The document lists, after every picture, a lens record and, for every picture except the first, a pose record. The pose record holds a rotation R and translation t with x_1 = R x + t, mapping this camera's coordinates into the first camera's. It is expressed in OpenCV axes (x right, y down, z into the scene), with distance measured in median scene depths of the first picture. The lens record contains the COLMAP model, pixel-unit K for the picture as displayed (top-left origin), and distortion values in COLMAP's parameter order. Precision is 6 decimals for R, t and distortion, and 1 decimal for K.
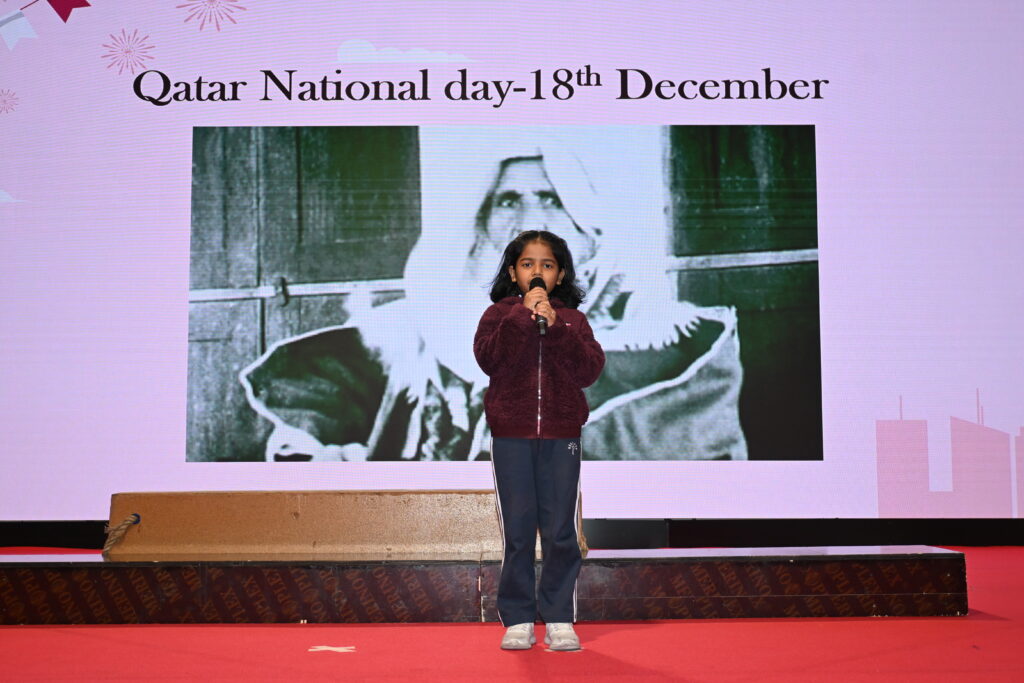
lens RADIAL K [[1347.2, 0, 519.7], [0, 1347.2, 342.1], [0, 0, 1]] dist [0.016806, 0.000000]
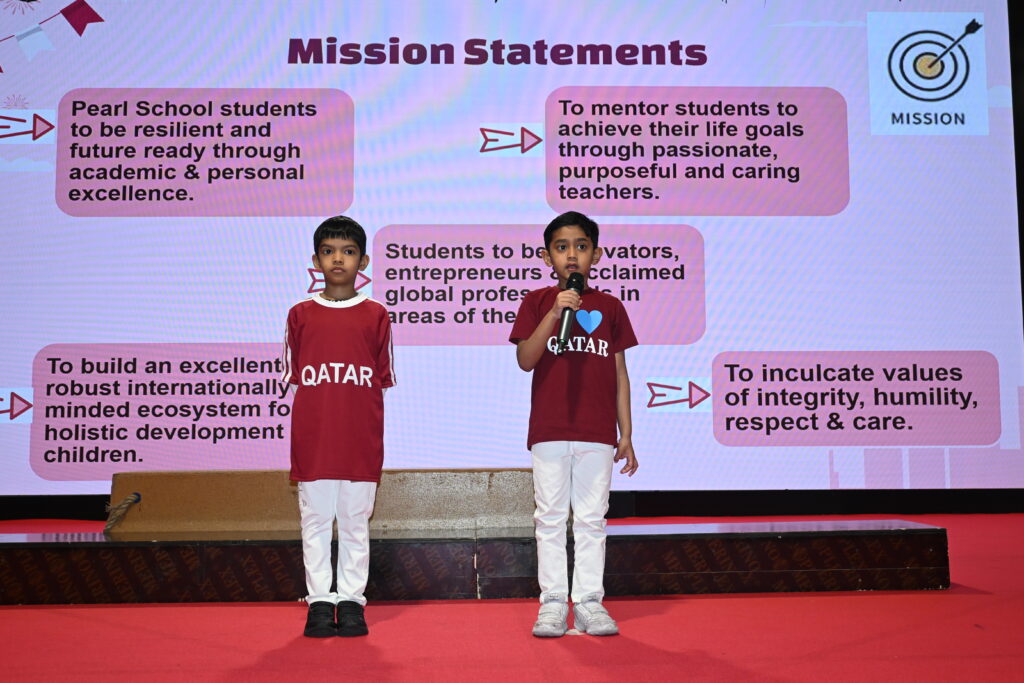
lens RADIAL K [[1141.3, 0, 506.7], [0, 1141.3, 339.9], [0, 0, 1]] dist [0.004976, 0.000000]
pose [[0.999808, -0.001193, 0.019550, -0.022493], [0.001142, 0.999996, 0.002610, 0.010165], [-0.019553, -0.002587, 0.999805, 0.138936]]
